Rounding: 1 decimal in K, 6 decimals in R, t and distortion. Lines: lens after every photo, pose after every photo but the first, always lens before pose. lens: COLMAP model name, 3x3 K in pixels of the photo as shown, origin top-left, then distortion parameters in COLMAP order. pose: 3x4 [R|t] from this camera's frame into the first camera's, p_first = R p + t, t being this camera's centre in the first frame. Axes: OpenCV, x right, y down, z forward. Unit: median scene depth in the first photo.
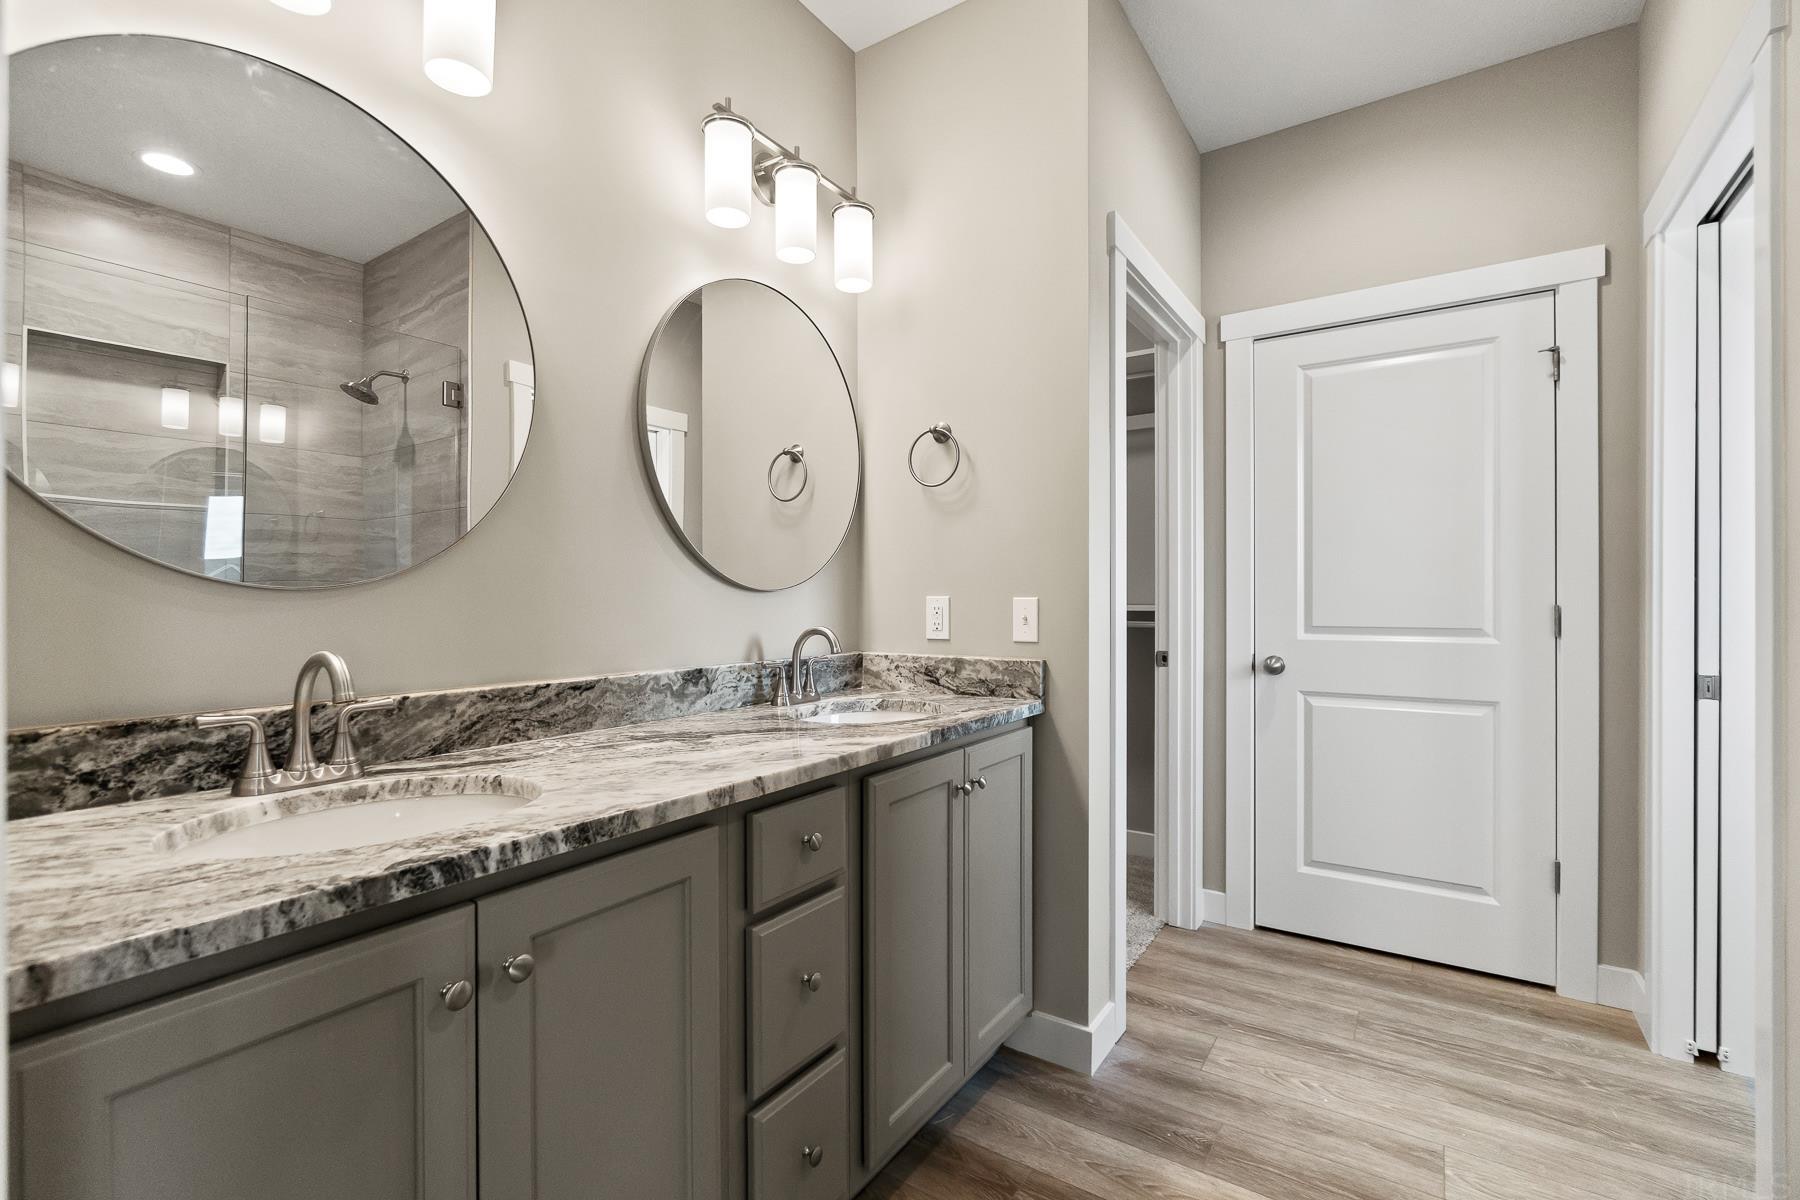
lens RADIAL K [[778.7, 0, 894.4], [0, 778.7, 604.9], [0, 0, 1]] dist [-0.007630, -0.000253]
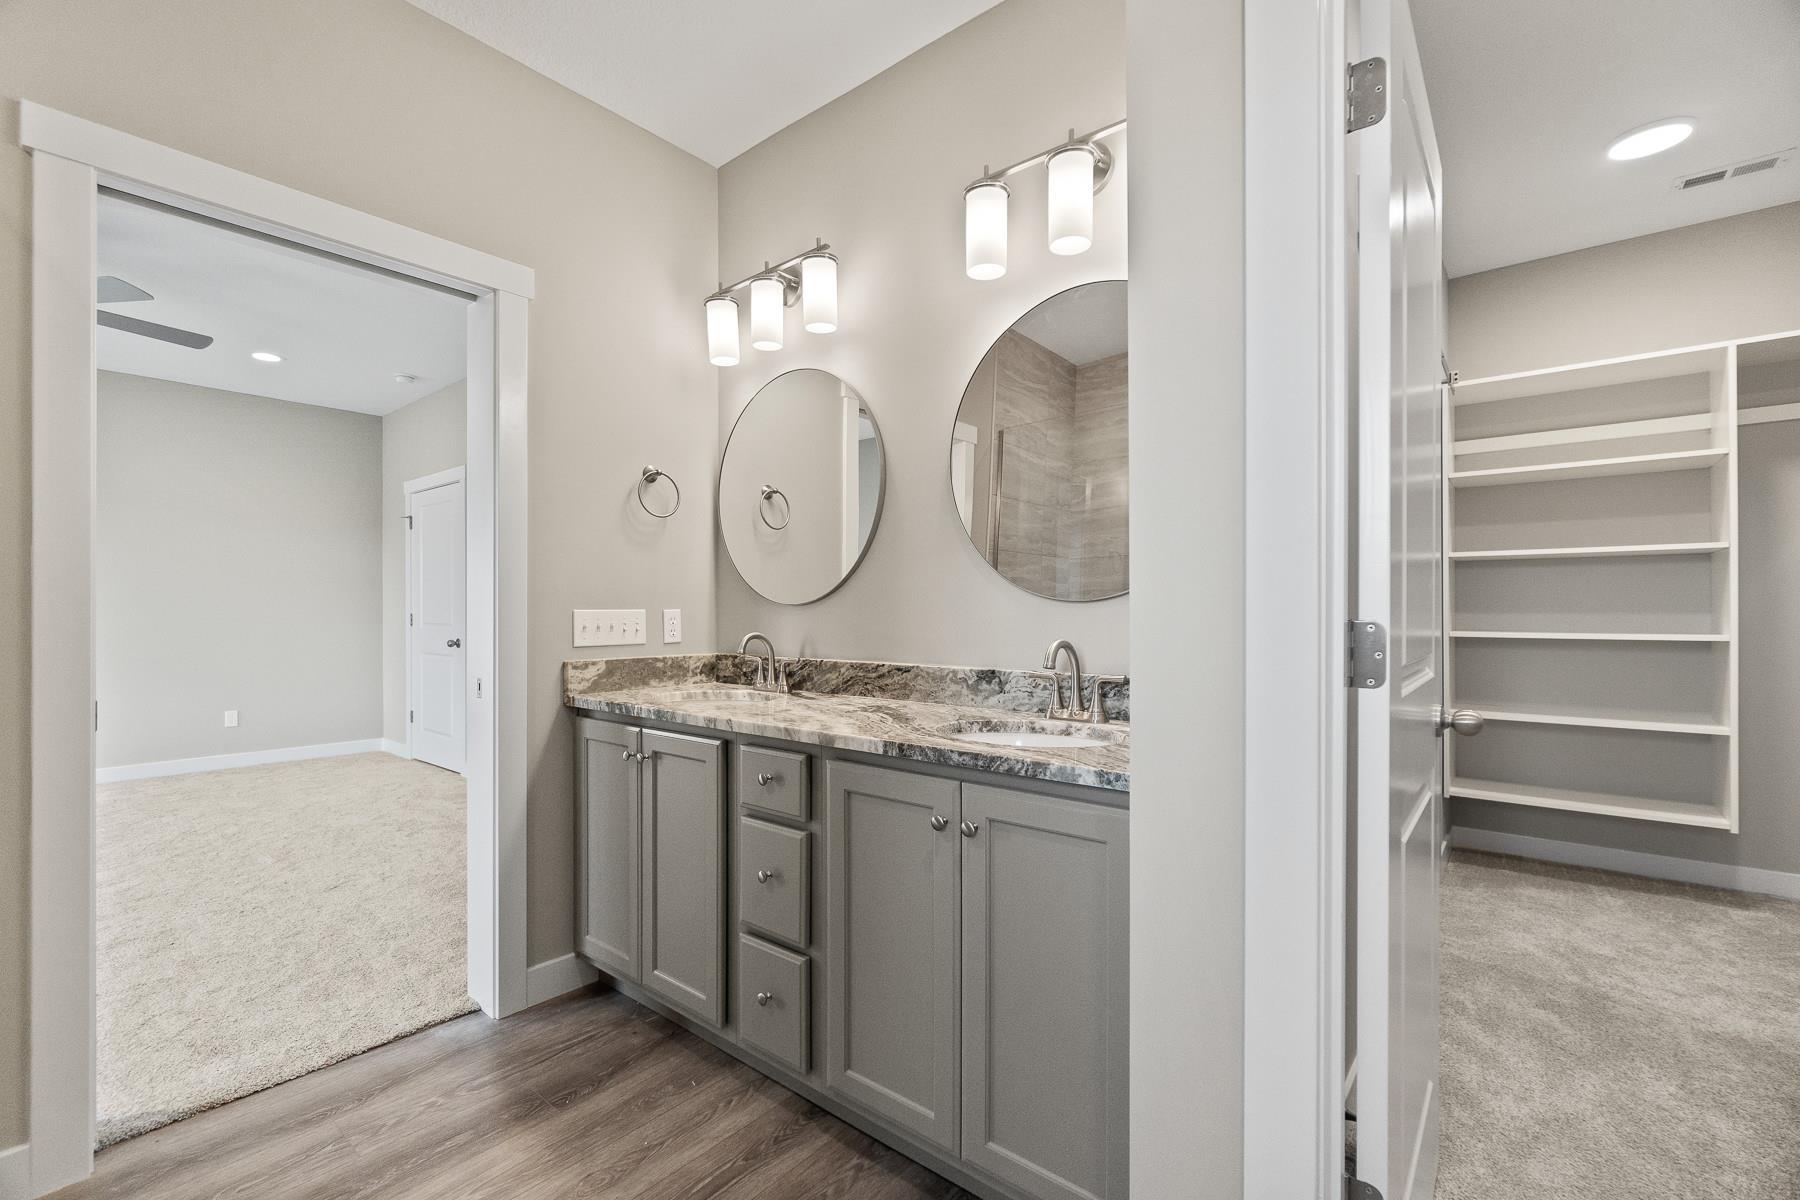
lens RADIAL K [[778.7, 0, 891.4], [0, 778.7, 609.5], [0, 0, 1]] dist [-0.007630, -0.000253]
pose [[-0.082619, 0.006109, -0.996562, 1.047265], [-0.002534, 0.999977, 0.006340, -0.017791], [0.996578, 0.003049, -0.082601, 1.068001]]
